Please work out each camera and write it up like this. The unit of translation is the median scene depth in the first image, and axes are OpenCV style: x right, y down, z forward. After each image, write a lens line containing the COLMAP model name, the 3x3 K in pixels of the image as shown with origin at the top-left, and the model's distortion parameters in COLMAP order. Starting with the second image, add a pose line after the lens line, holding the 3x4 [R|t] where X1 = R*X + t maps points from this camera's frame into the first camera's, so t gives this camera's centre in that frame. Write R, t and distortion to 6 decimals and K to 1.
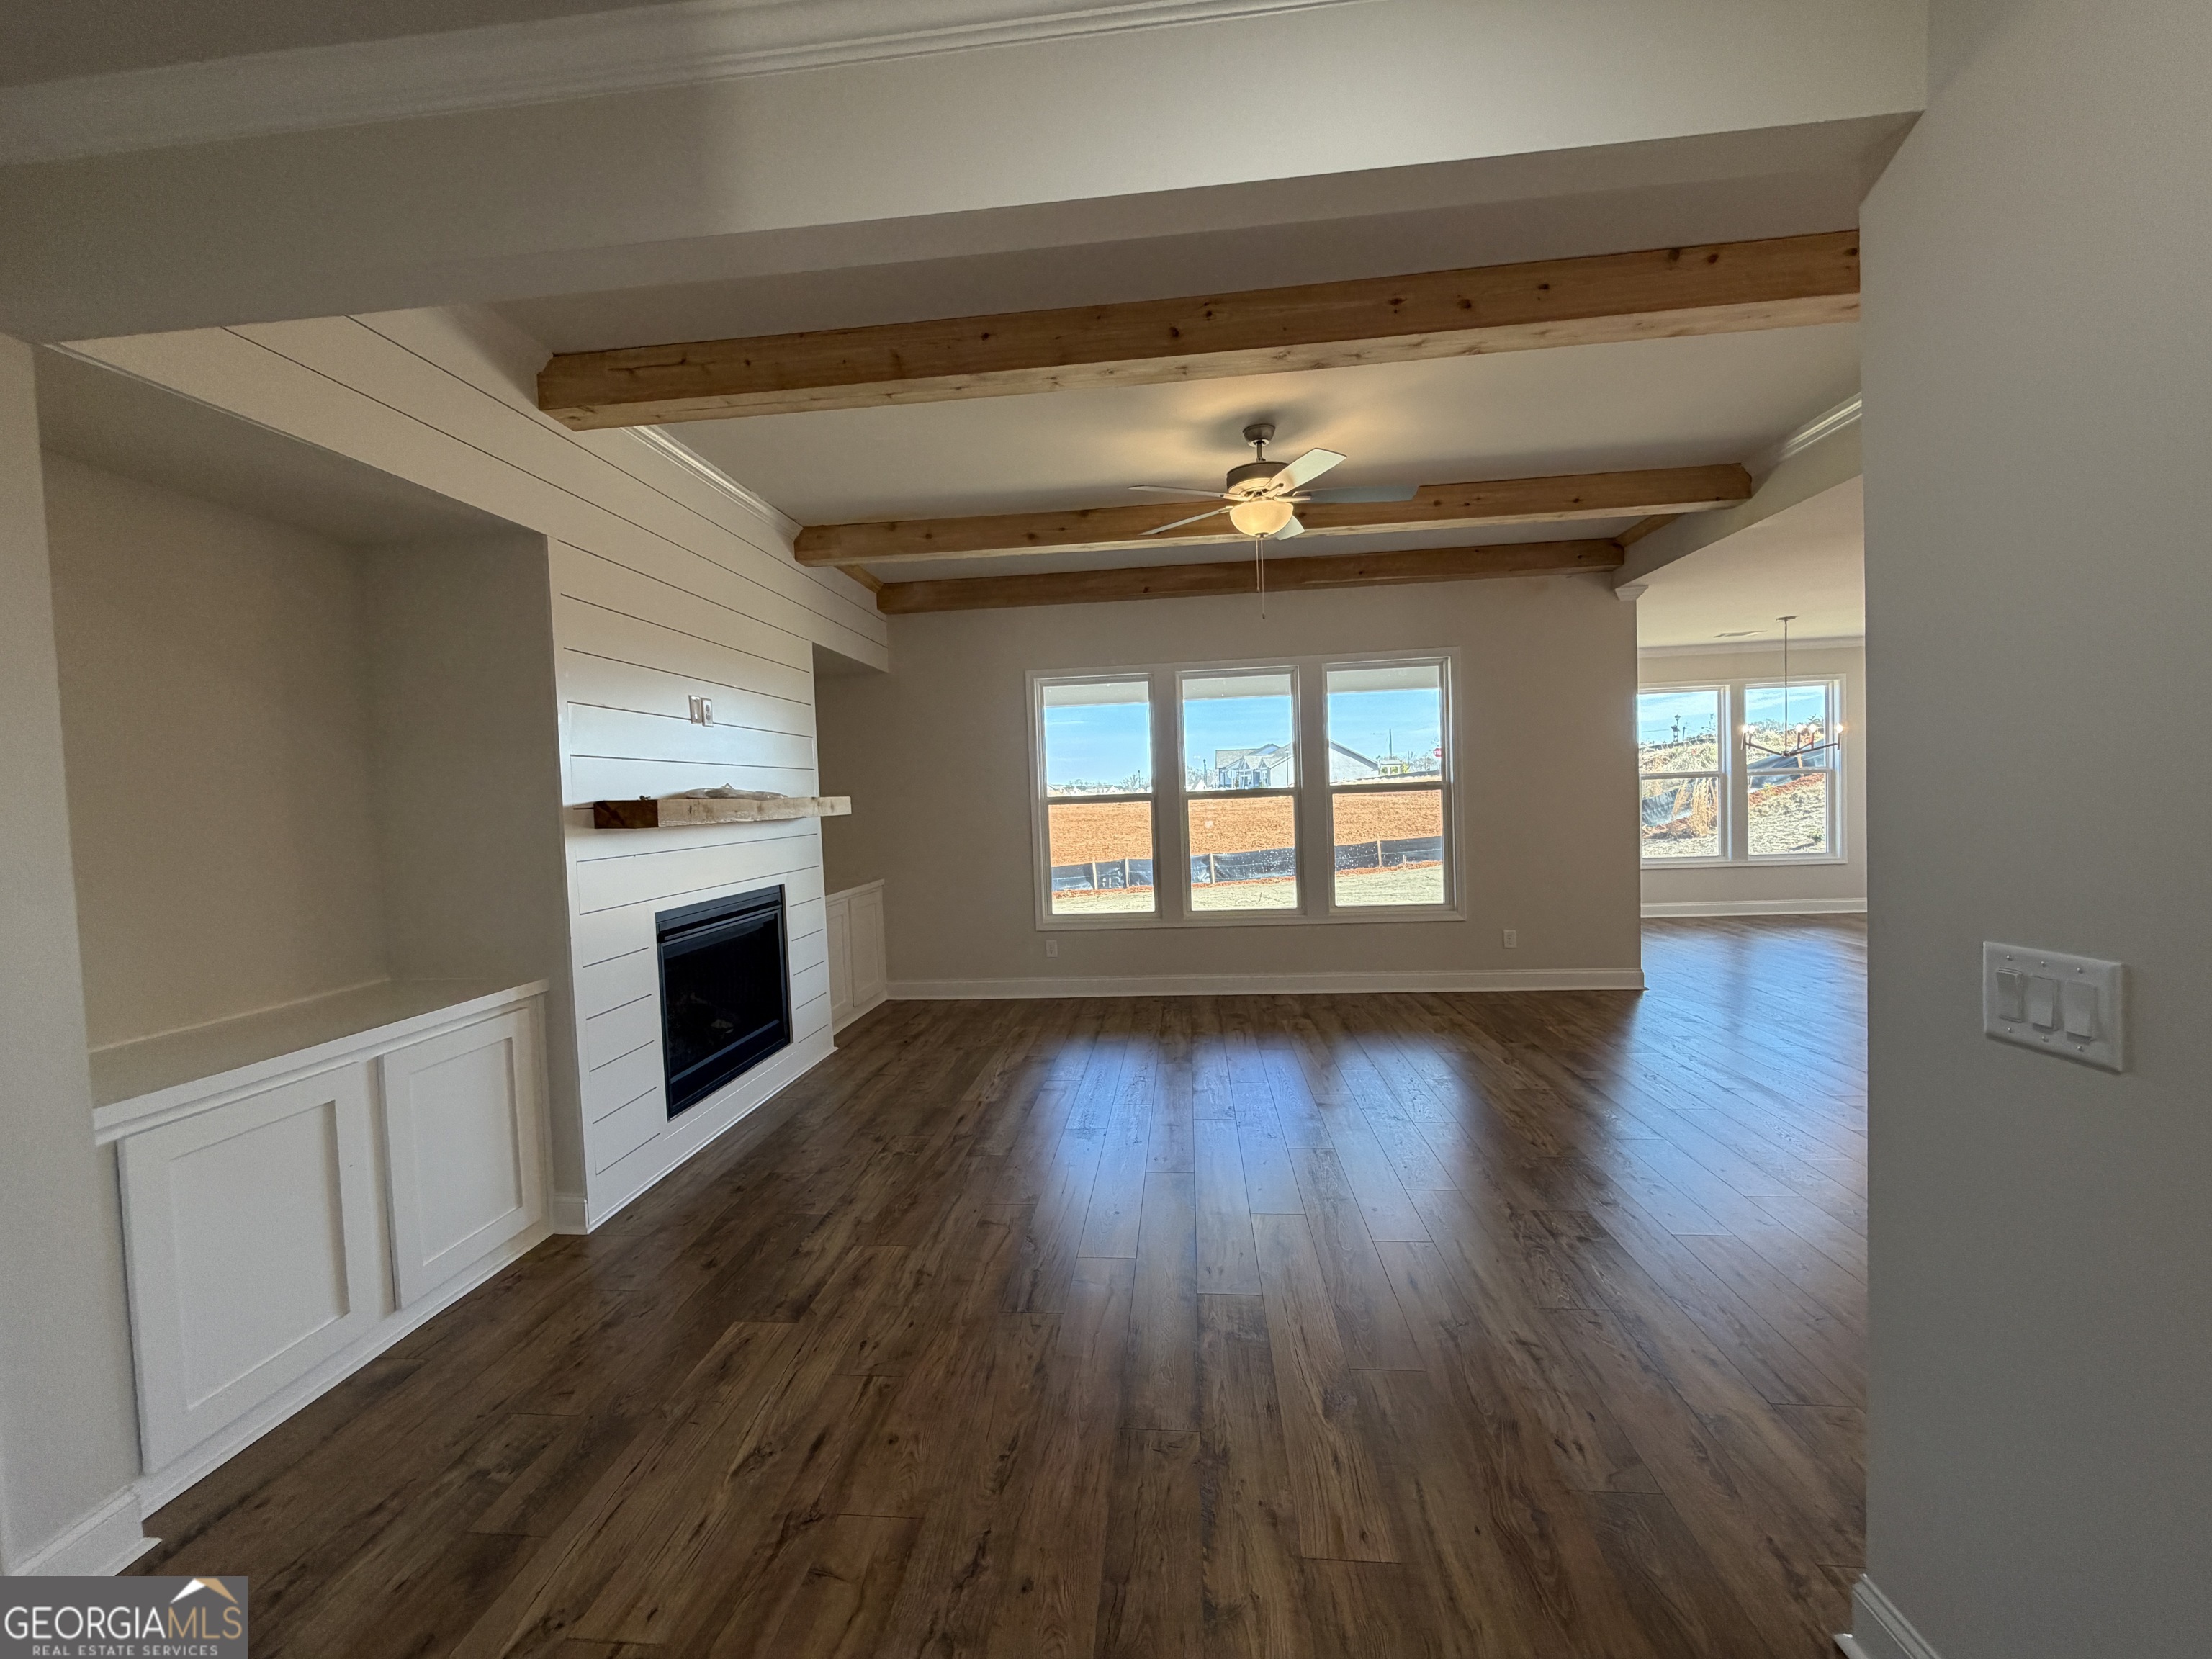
lens RADIAL K [[882.7, 0, 1097.1], [0, 882.7, 830.5], [0, 0, 1]] dist [-0.000195, 0.000005]
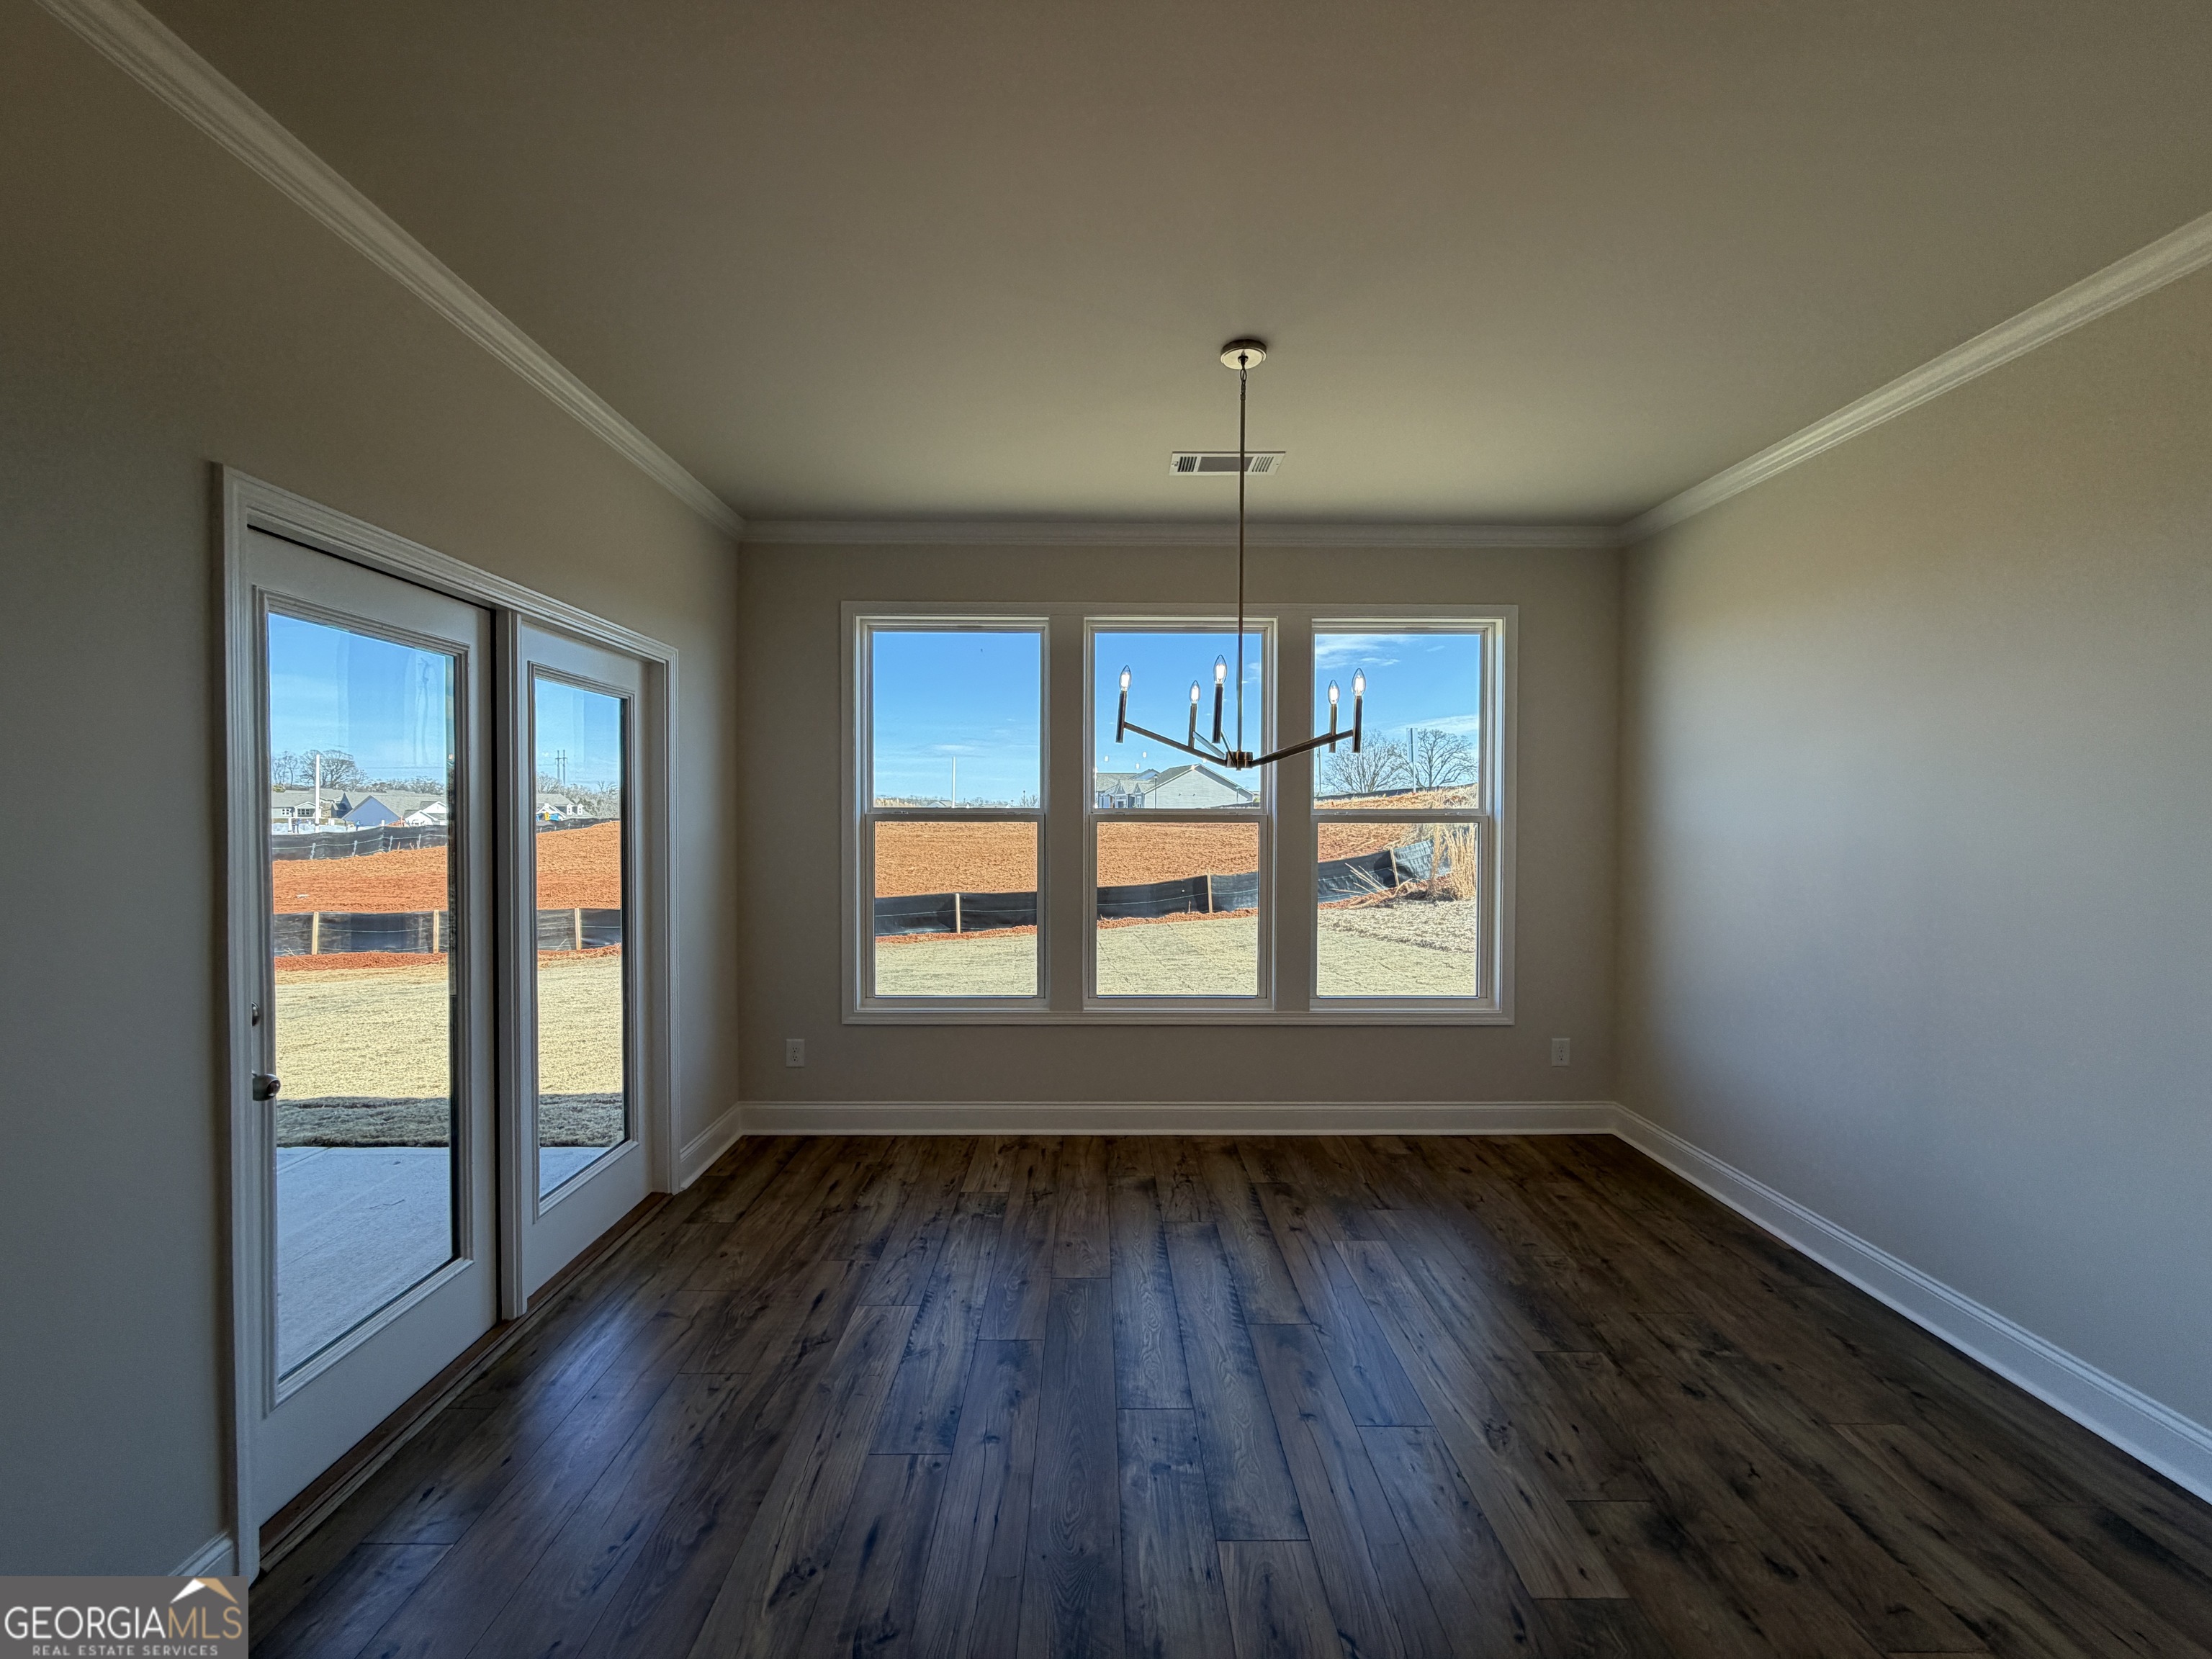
lens RADIAL K [[882.7, 0, 1097.1], [0, 882.7, 830.5], [0, 0, 1]] dist [-0.000195, 0.000005]
pose [[0.993216, 0.040157, 0.109132, 0.984506], [-0.037578, 0.998966, -0.025596, -0.073258], [-0.110047, 0.021321, 0.993698, 0.965419]]
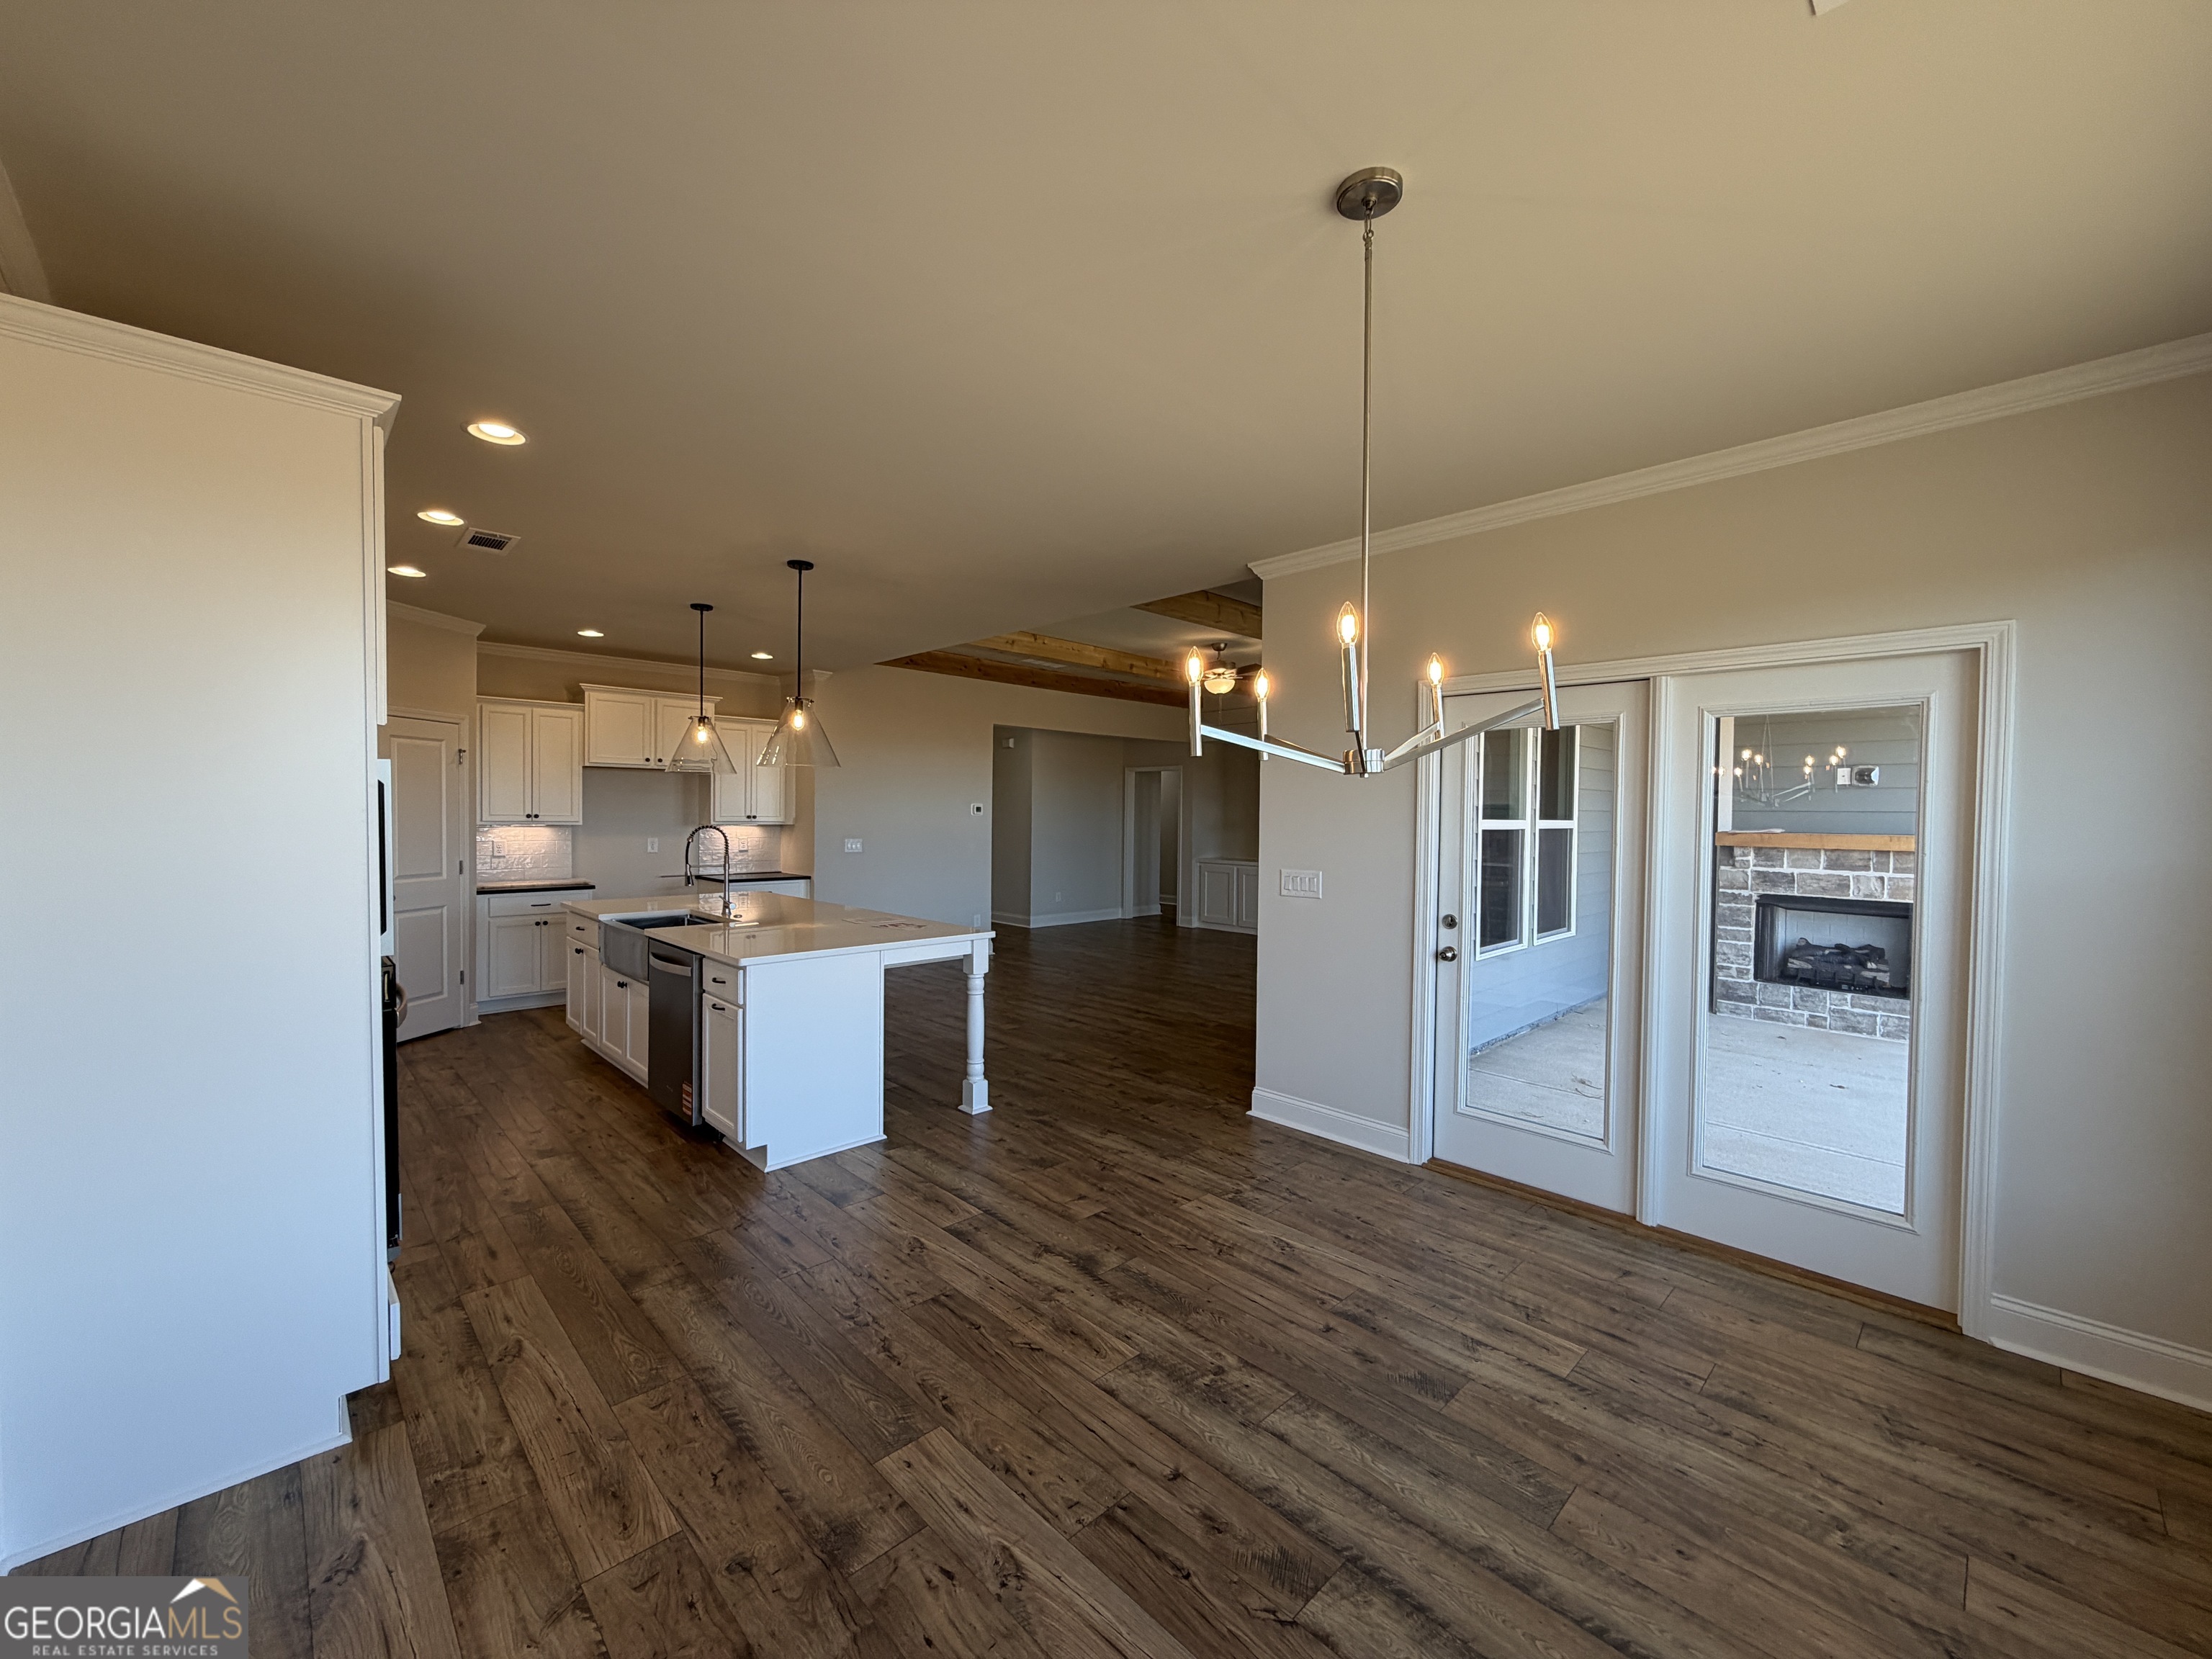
lens RADIAL K [[885.6, 0, 1101.2], [0, 885.6, 831.1], [0, 0, 1]] dist [-0.000255, -0.000003]
pose [[-0.647141, 0.046853, -0.760930, 1.439515], [-0.017373, 0.996944, 0.076160, -0.124414], [0.762173, 0.062506, -0.644349, 1.575592]]
